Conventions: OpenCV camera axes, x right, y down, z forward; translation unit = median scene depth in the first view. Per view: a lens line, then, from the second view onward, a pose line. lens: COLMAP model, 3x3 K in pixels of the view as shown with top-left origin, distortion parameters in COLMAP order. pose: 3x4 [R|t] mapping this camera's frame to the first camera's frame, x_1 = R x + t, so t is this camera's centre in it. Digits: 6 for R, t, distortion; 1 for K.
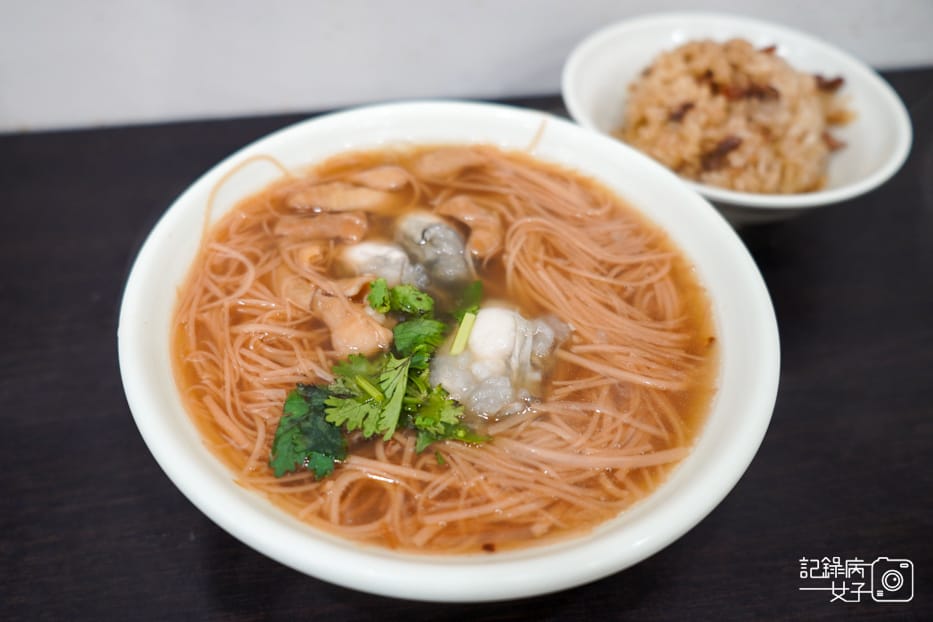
lens RADIAL K [[807.5, 0, 441.9], [0, 807.5, 311.7], [0, 0, 1]] dist [0.001994, 0.003593]
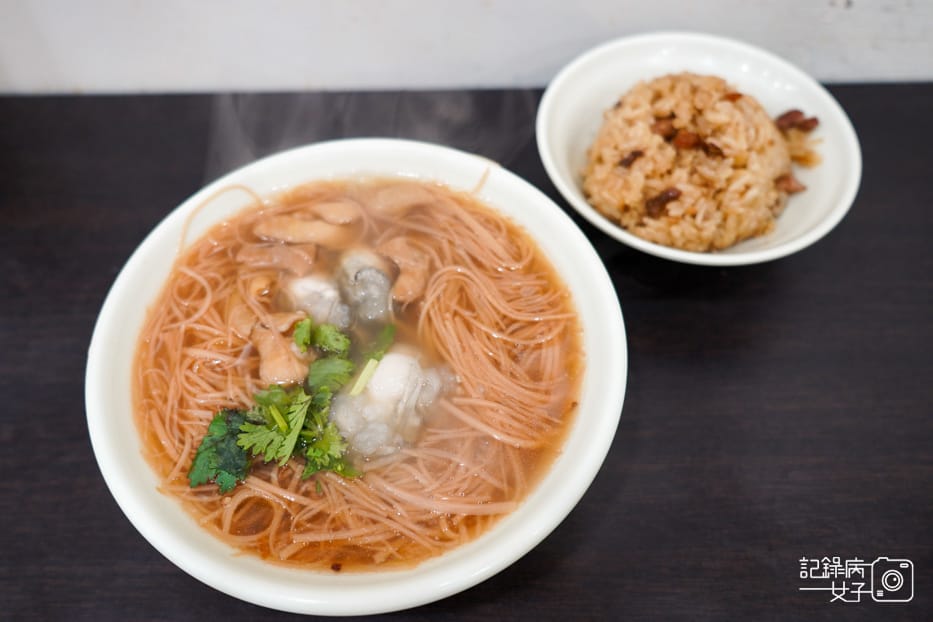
lens RADIAL K [[807.5, 0, 441.9], [0, 807.5, 311.7], [0, 0, 1]] dist [0.001994, 0.003593]
pose [[0.987546, 0.108335, -0.114088, 0.266328], [-0.089463, 0.983183, 0.159210, -0.269981], [0.129418, -0.147021, 0.980630, -0.154774]]
